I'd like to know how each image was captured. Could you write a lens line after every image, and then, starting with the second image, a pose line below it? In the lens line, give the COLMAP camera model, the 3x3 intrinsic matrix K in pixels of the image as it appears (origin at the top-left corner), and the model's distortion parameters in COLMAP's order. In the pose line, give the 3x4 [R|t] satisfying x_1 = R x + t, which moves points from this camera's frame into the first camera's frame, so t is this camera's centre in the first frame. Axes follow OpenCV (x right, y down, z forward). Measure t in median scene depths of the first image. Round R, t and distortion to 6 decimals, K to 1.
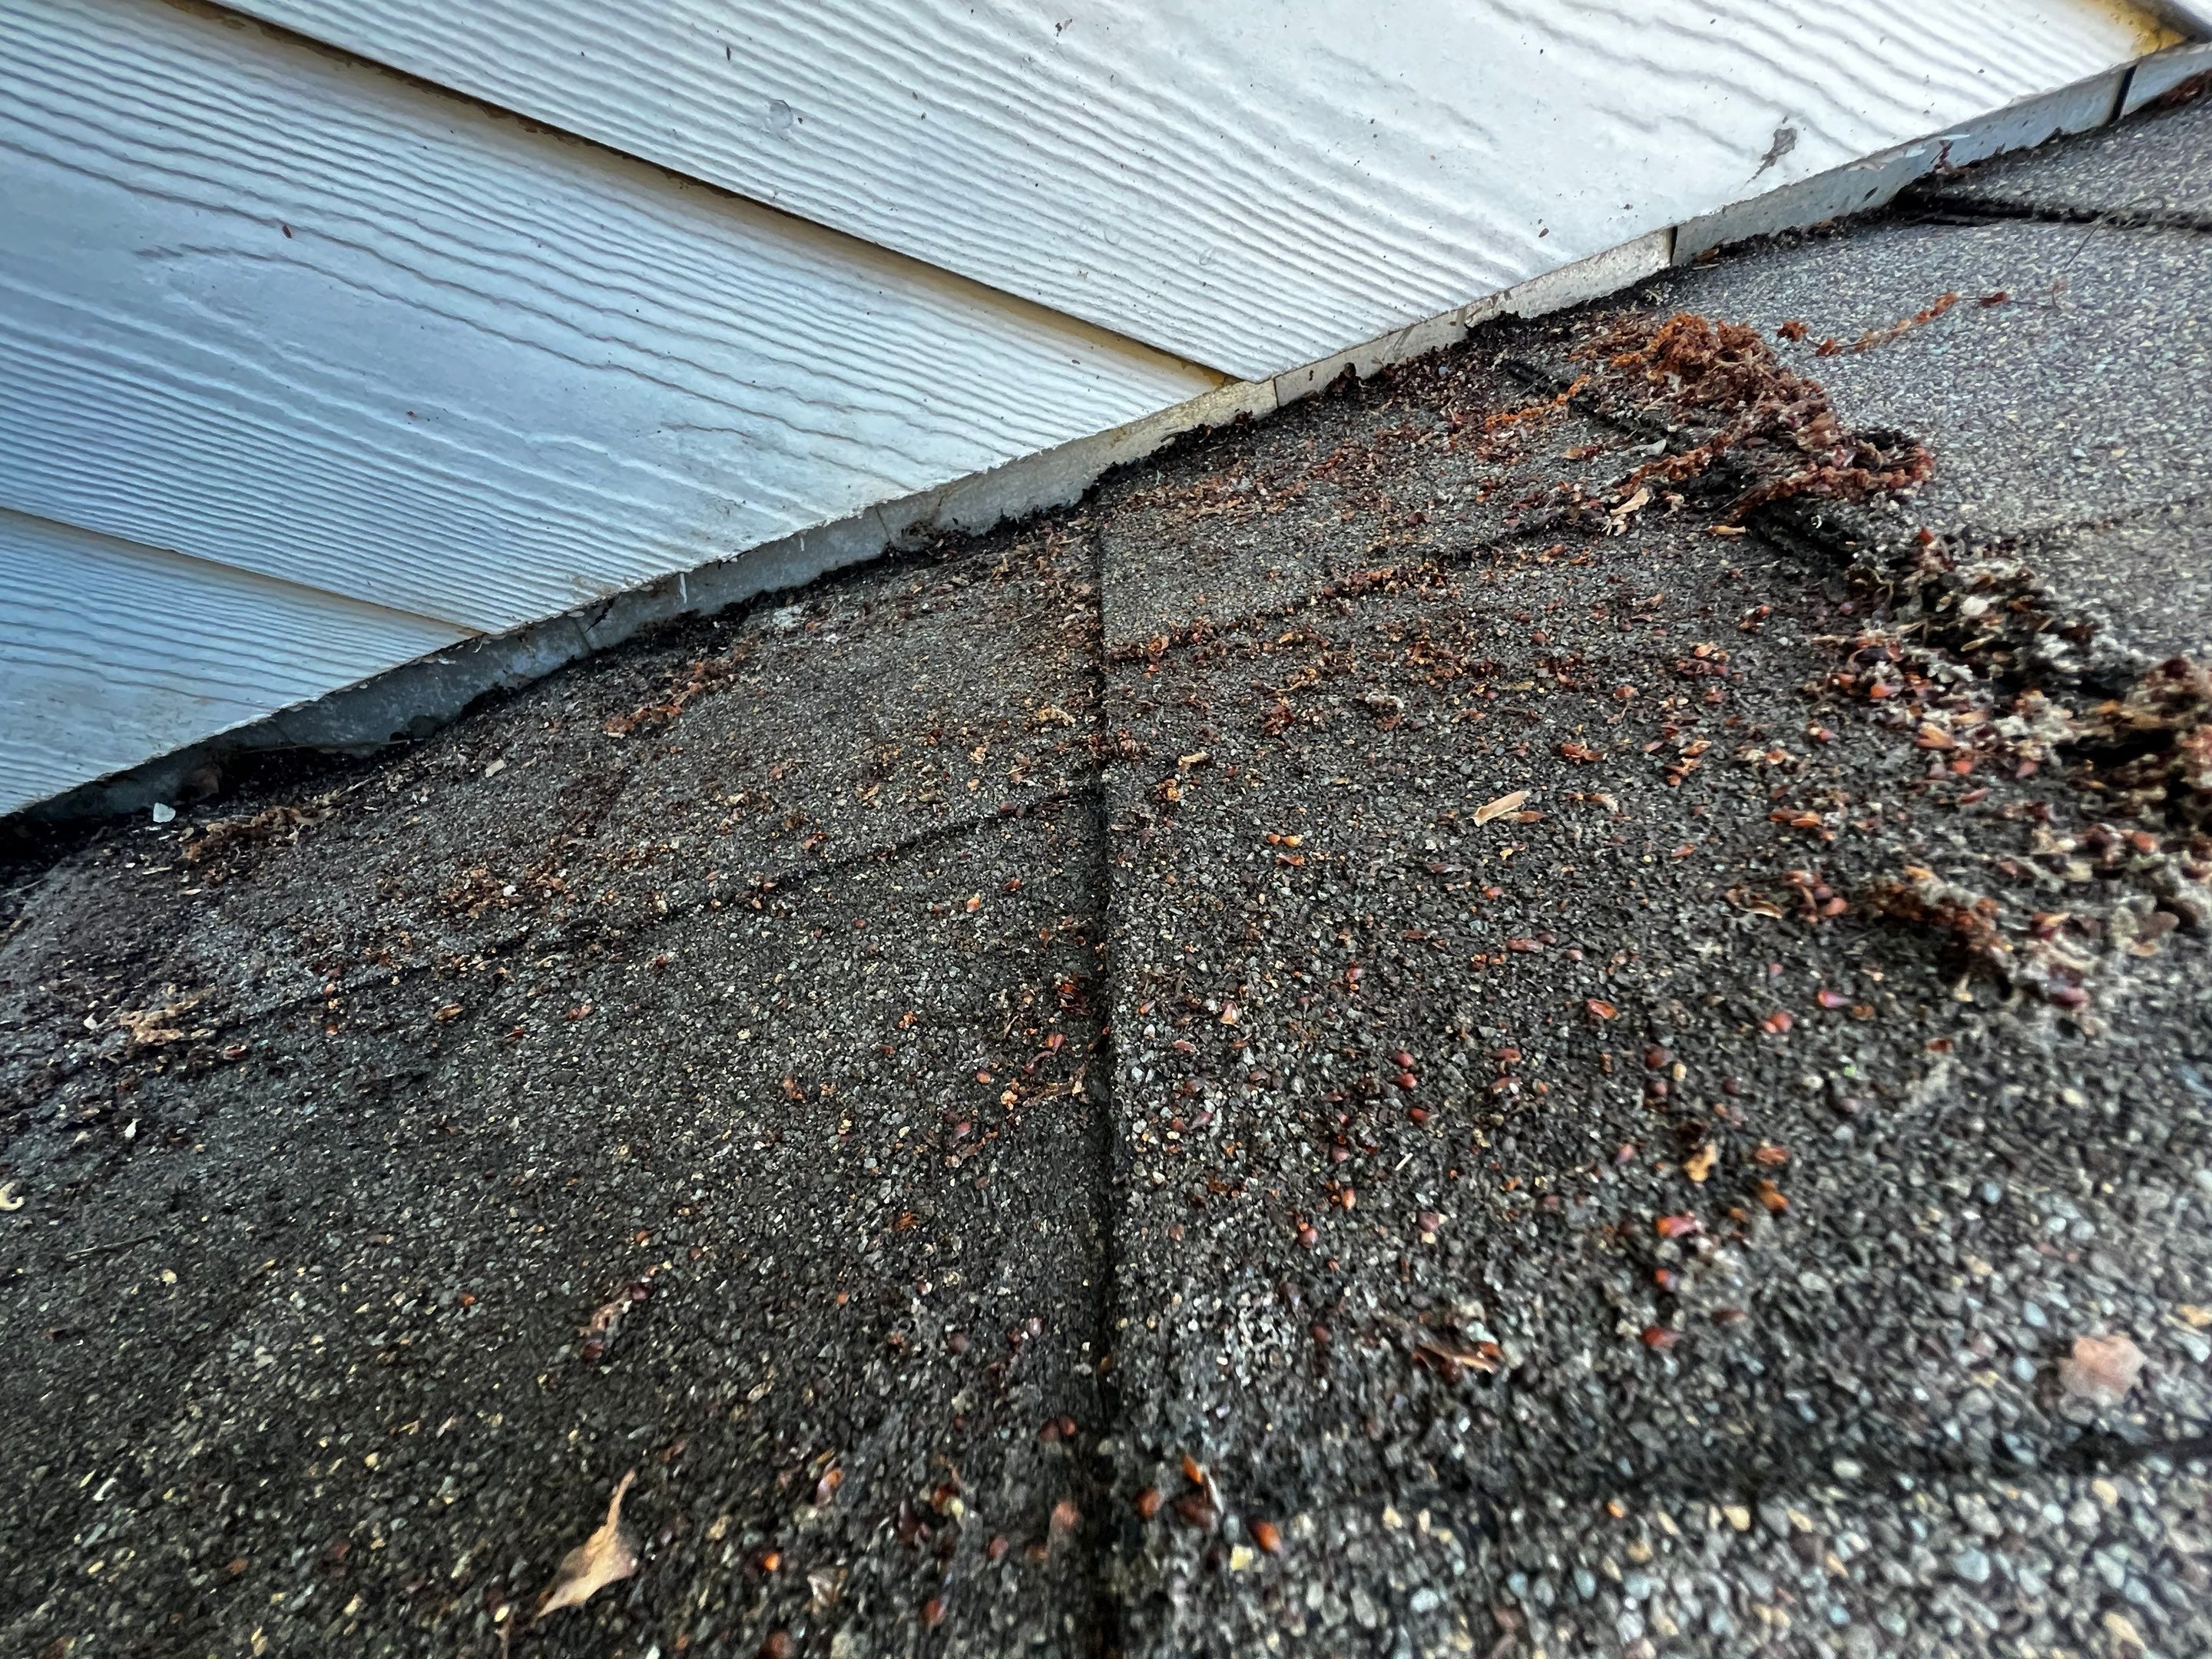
lens RADIAL K [[893.8, 0, 1110.1], [0, 893.8, 838.7], [0, 0, 1]] dist [-0.005322, 0.002215]
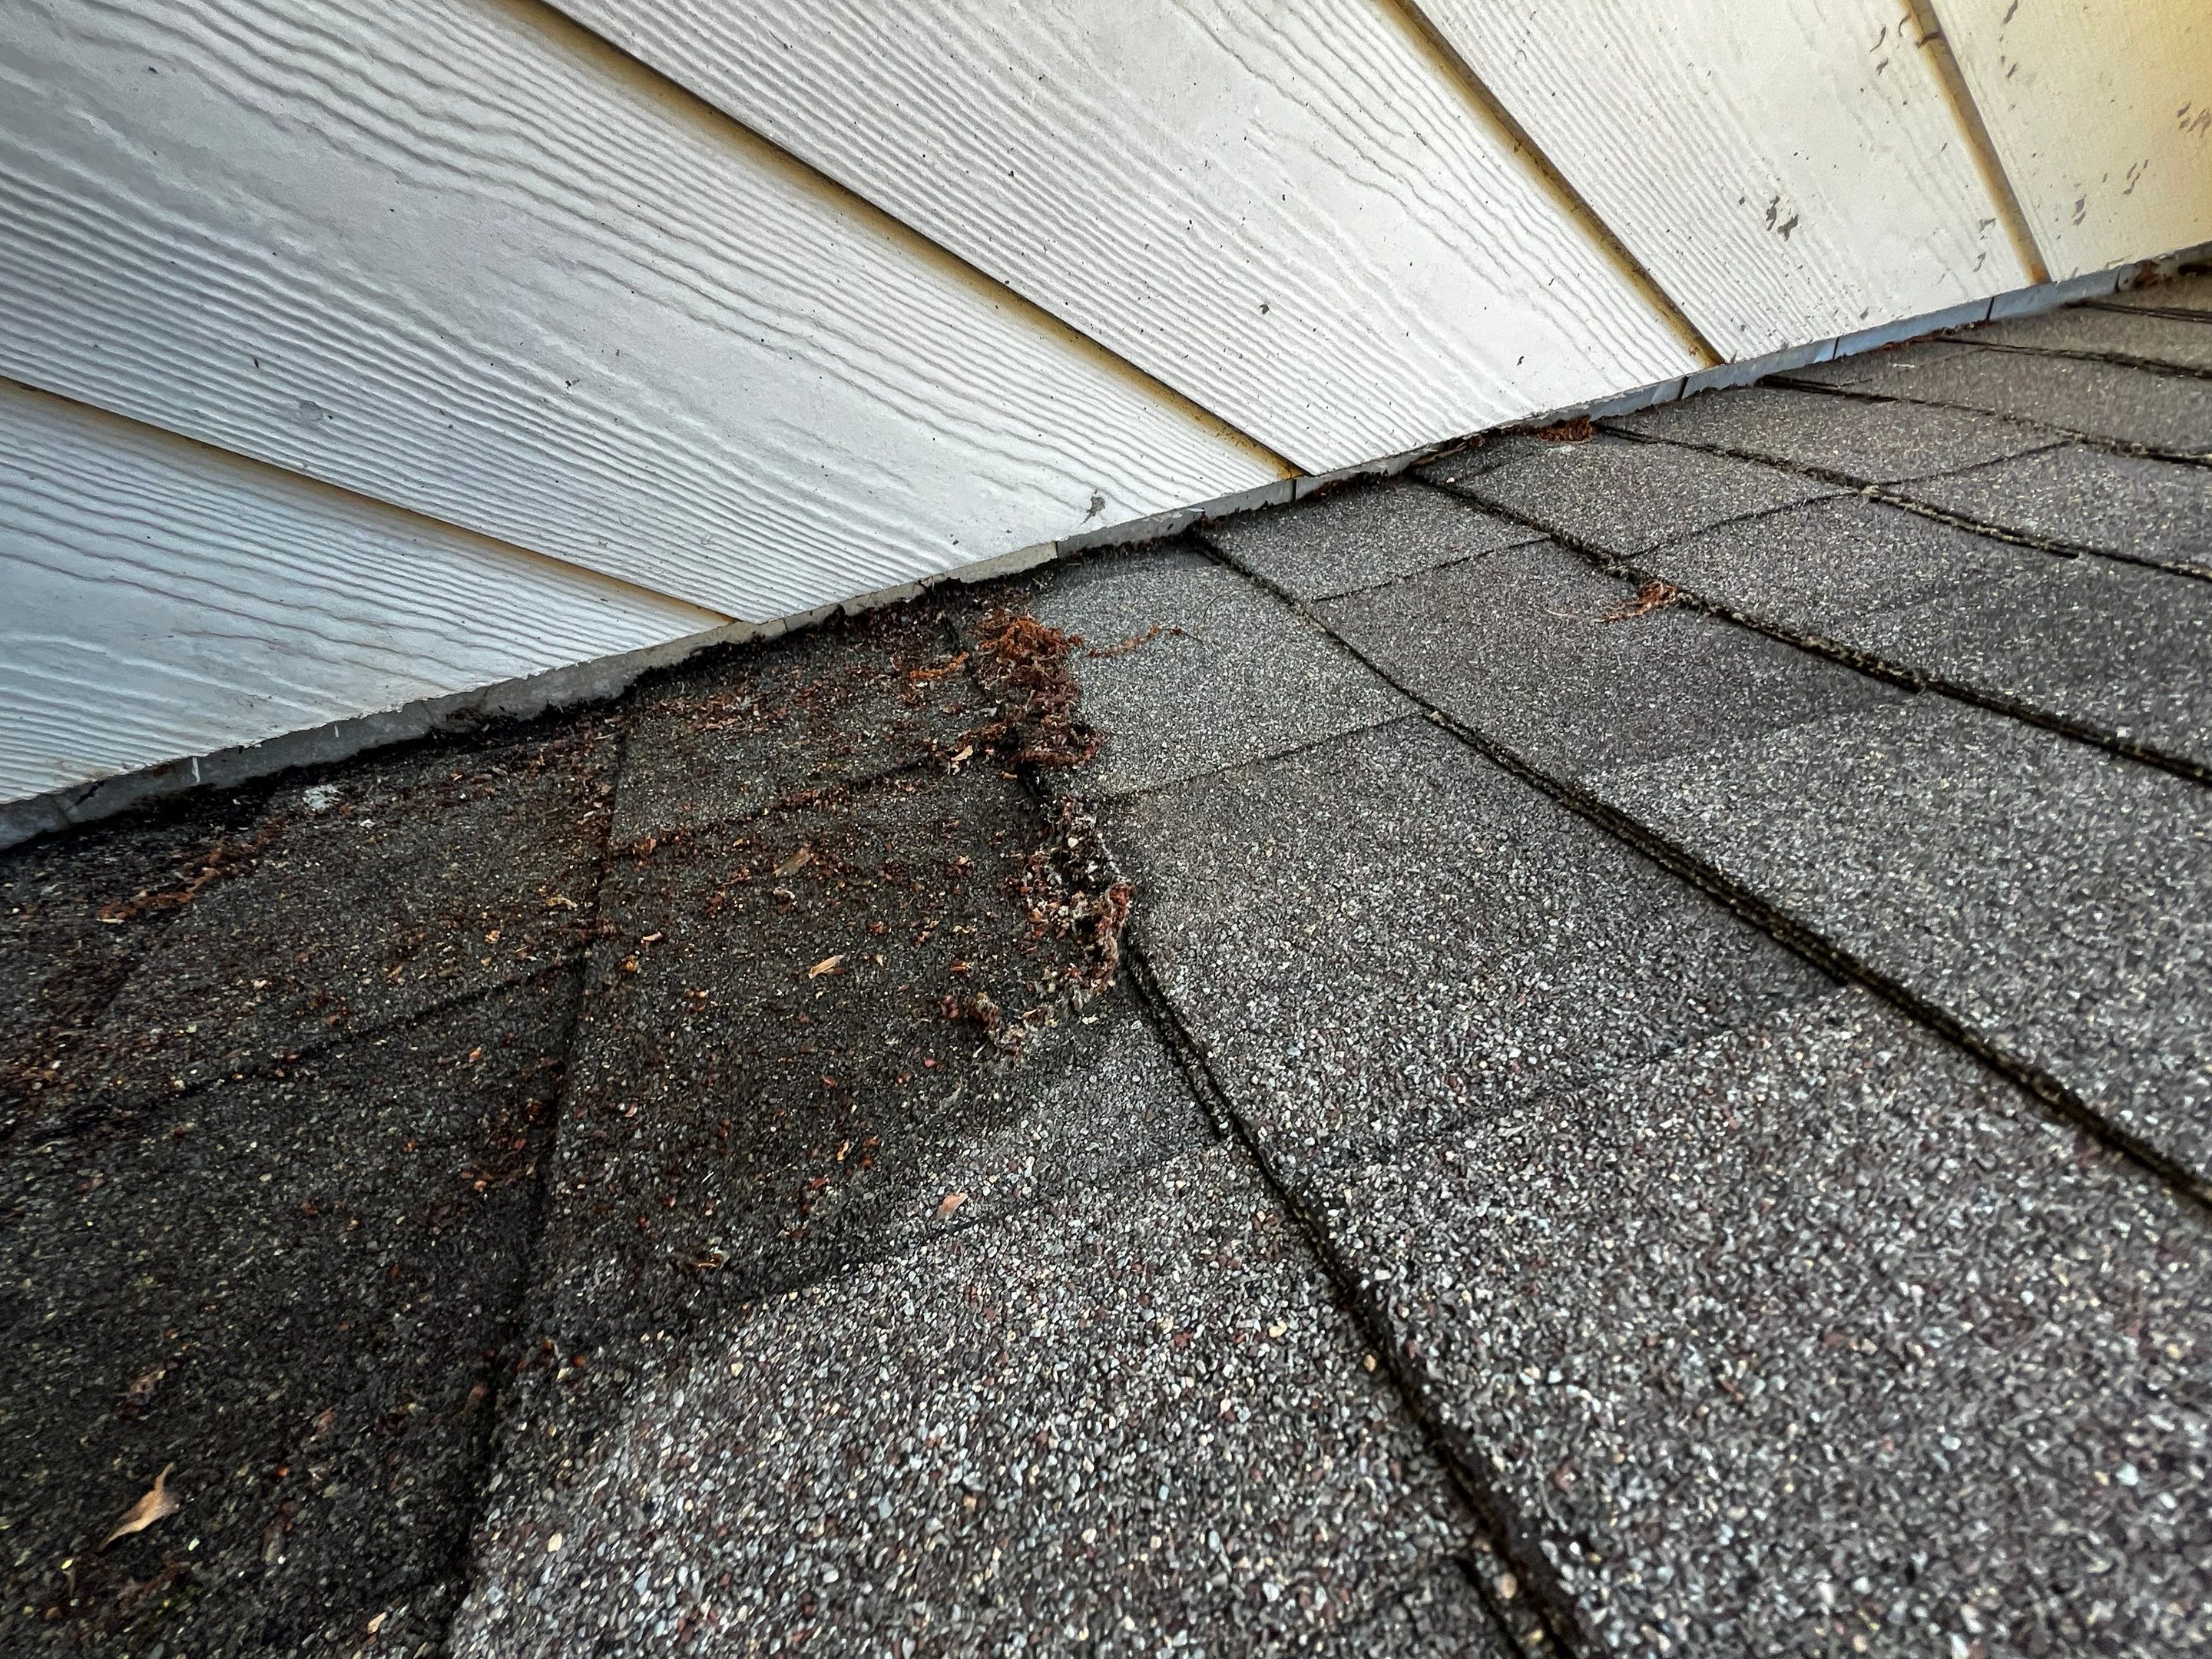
lens RADIAL K [[893.8, 0, 1110.1], [0, 893.8, 838.7], [0, 0, 1]] dist [-0.005322, 0.002215]
pose [[0.931901, -0.032902, 0.361217, 0.241812], [0.066010, 0.994631, -0.079703, -0.075922], [-0.356655, 0.098119, 0.929069, -0.591515]]
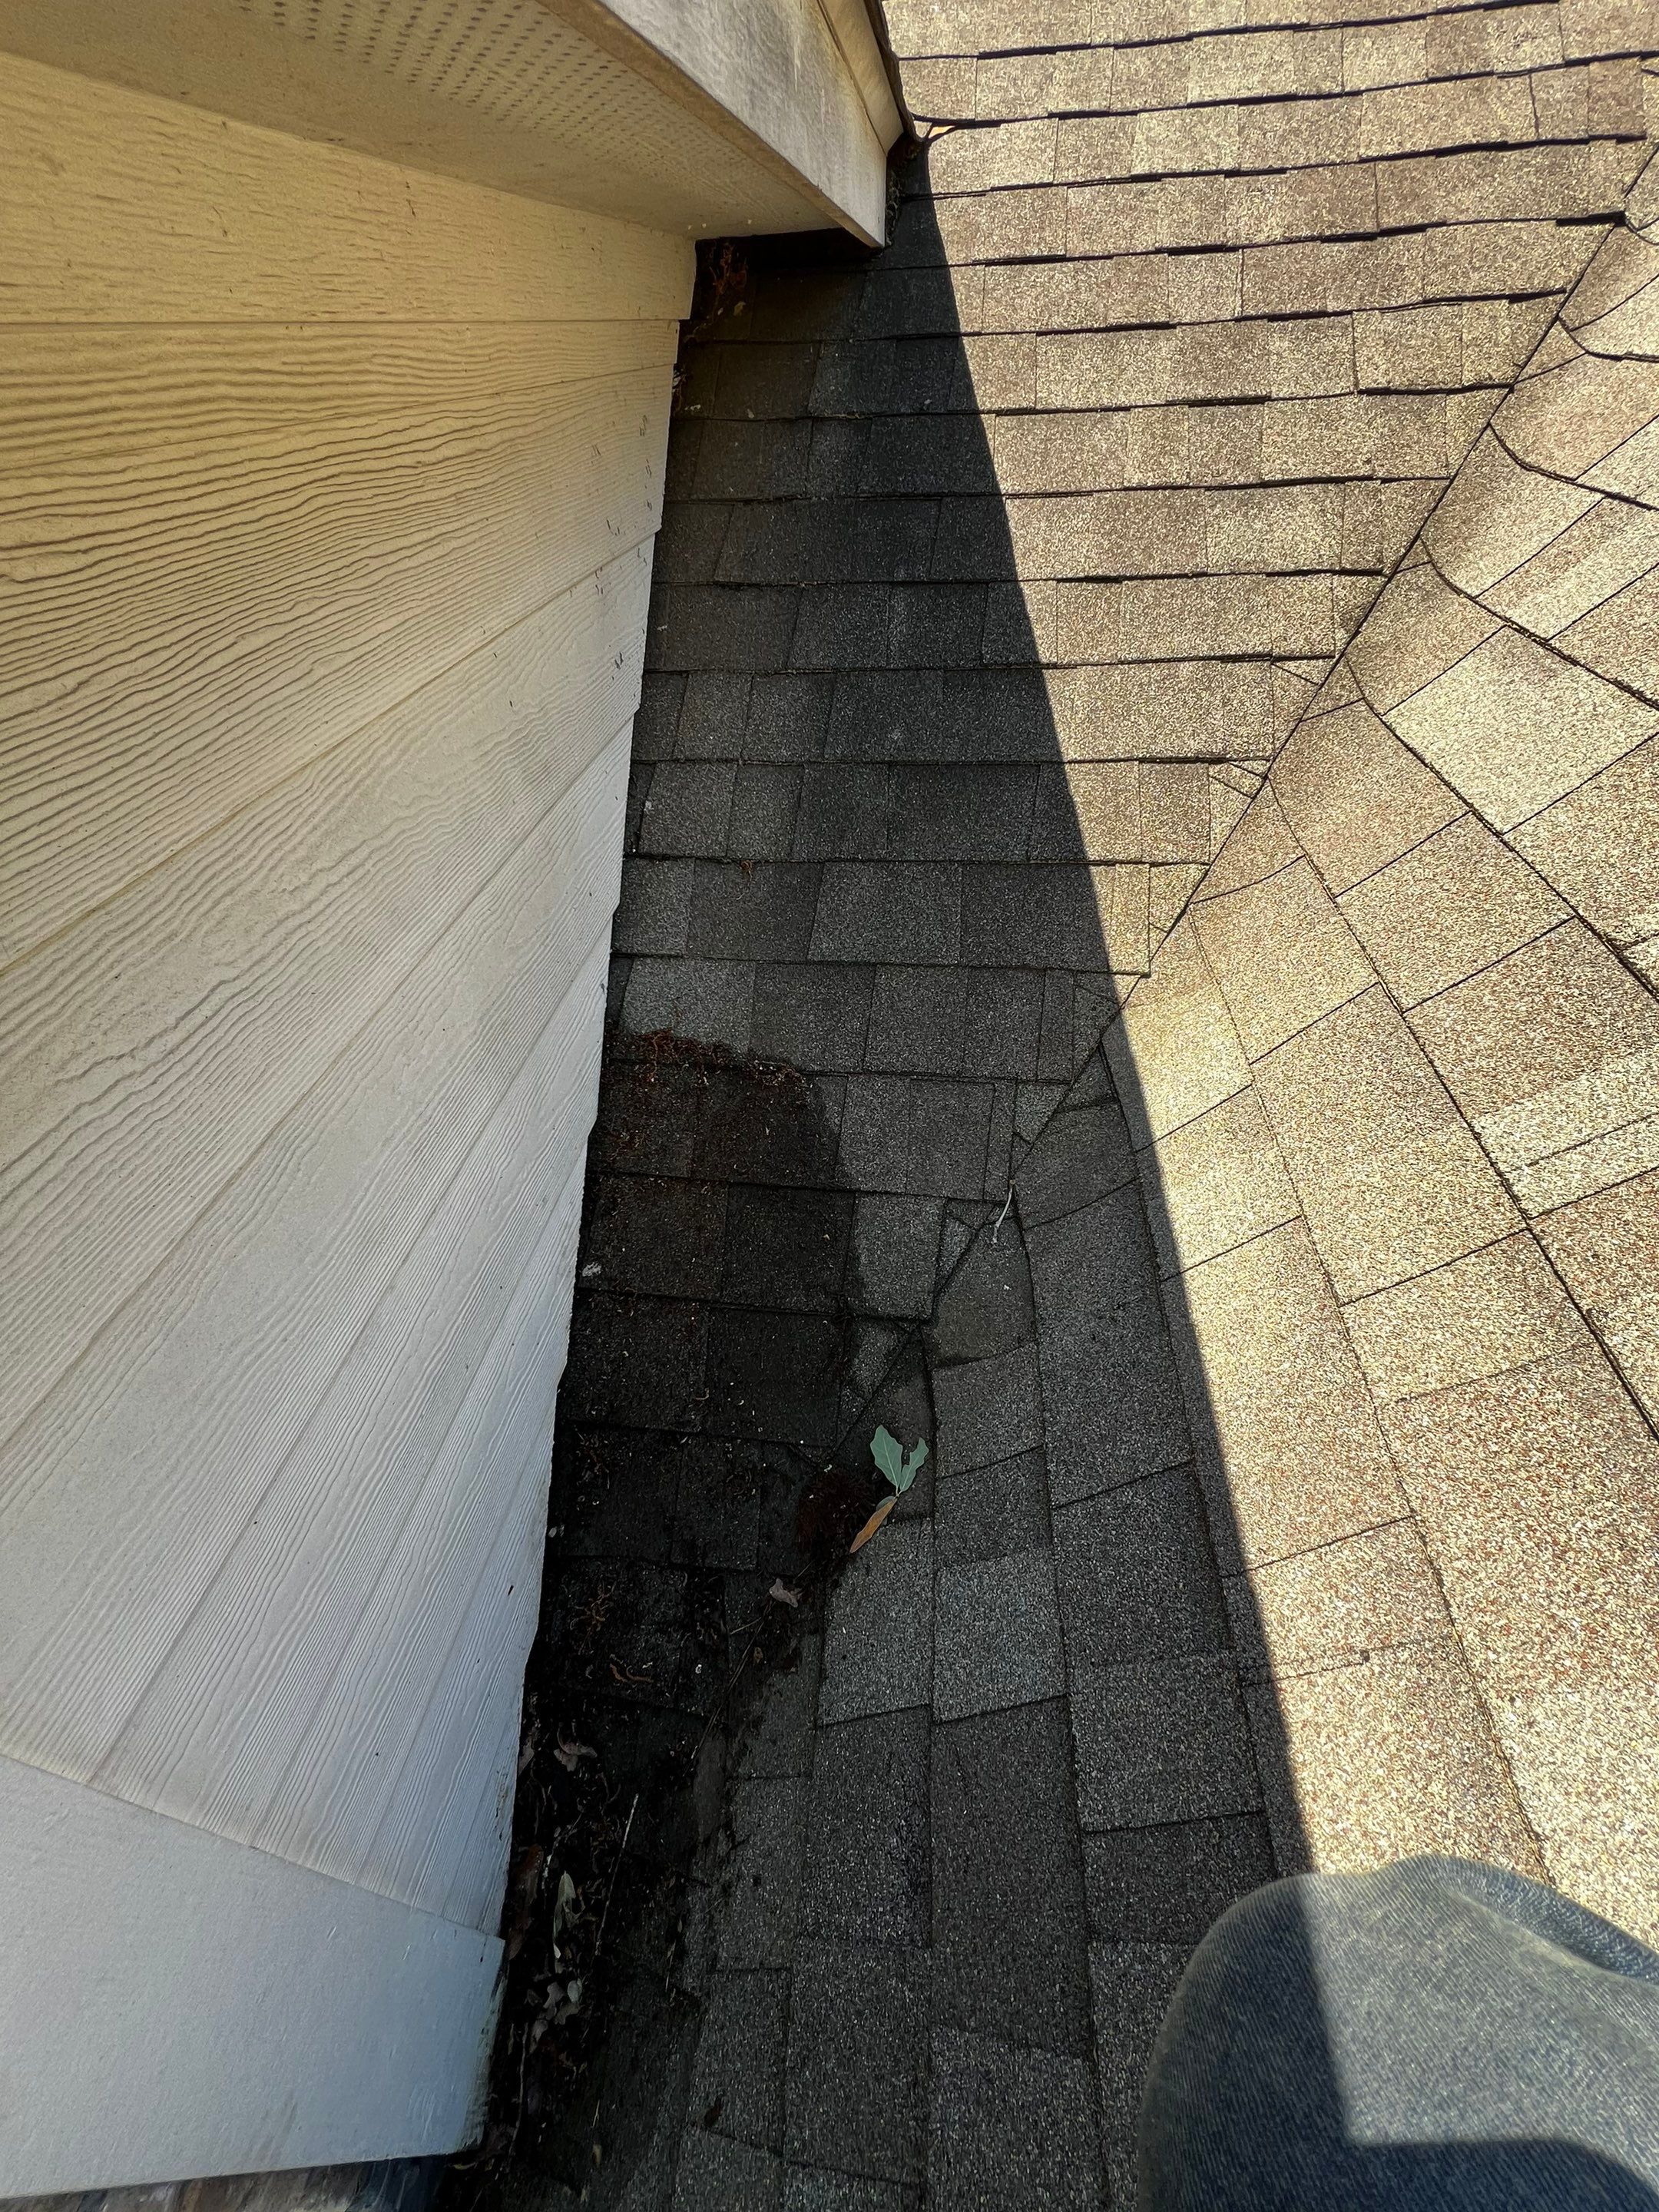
lens RADIAL K [[886.4, 0, 835.7], [0, 886.4, 1103.0], [0, 0, 1]] dist [-0.002938, 0.000306]
pose [[0.145201, -0.861832, 0.485964, -2.139383], [0.679365, 0.443925, 0.584289, -3.018372], [-0.719291, 0.245308, 0.649958, -3.193927]]
